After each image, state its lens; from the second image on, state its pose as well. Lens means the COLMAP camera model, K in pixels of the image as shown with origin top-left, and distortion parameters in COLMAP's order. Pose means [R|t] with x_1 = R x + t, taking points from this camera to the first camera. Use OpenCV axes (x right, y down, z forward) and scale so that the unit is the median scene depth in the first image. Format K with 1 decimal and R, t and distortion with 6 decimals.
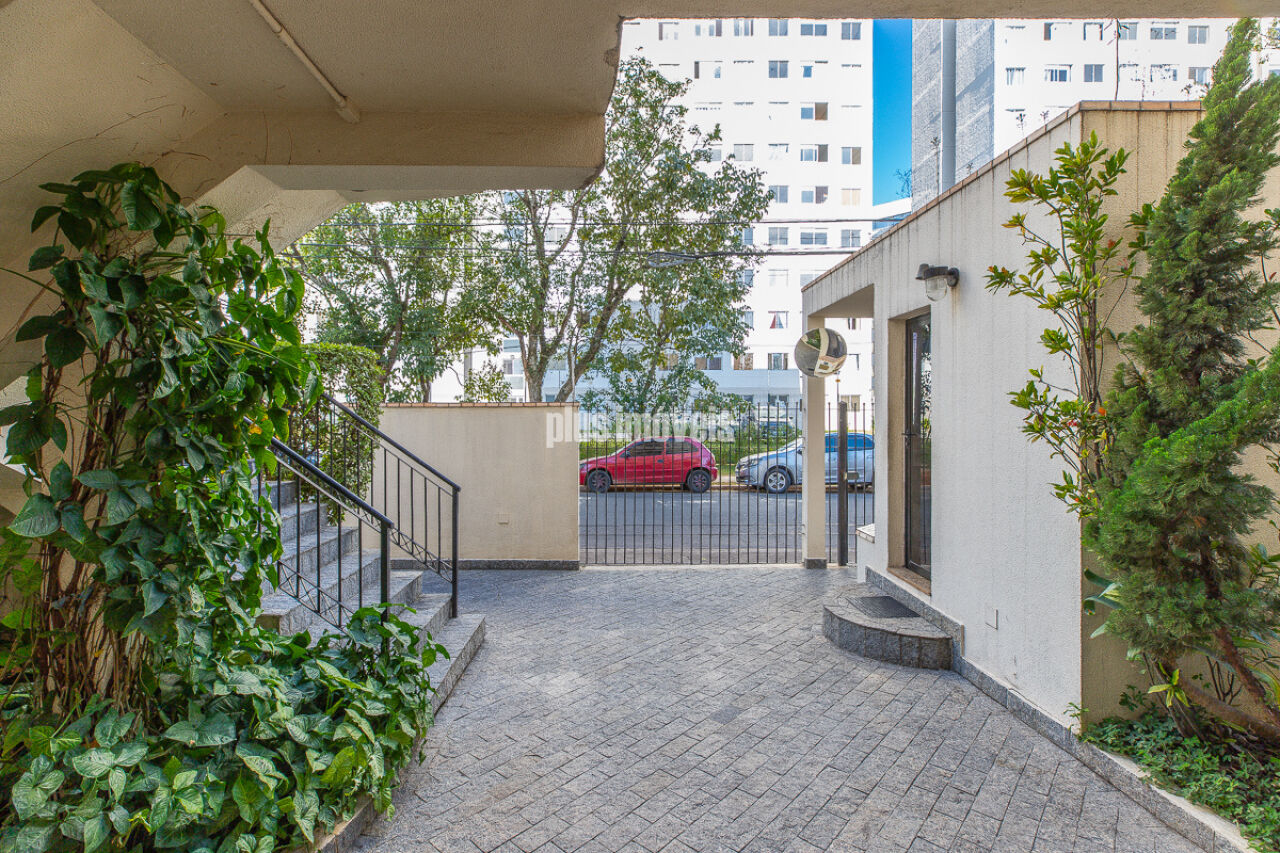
lens RADIAL K [[581.8, 0, 629.7], [0, 581.8, 422.5], [0, 0, 1]] dist [0.004661, -0.000113]
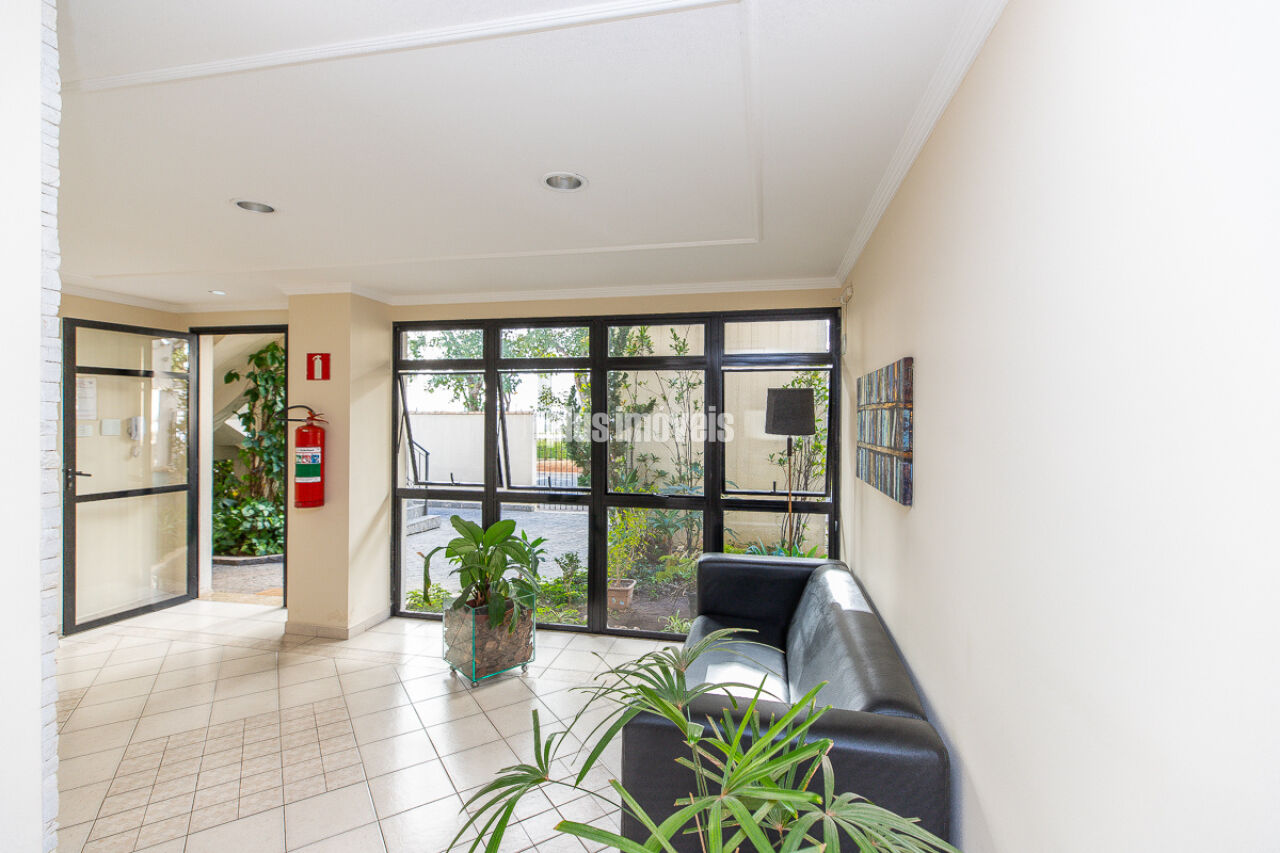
lens RADIAL K [[581.8, 0, 645.1], [0, 581.8, 428.4], [0, 0, 1]] dist [0.004661, -0.000113]
pose [[0.975216, 0.004166, -0.221216, 2.072149], [-0.003884, 0.999991, 0.001708, 0.046844], [0.221221, -0.000807, 0.975223, -1.882757]]
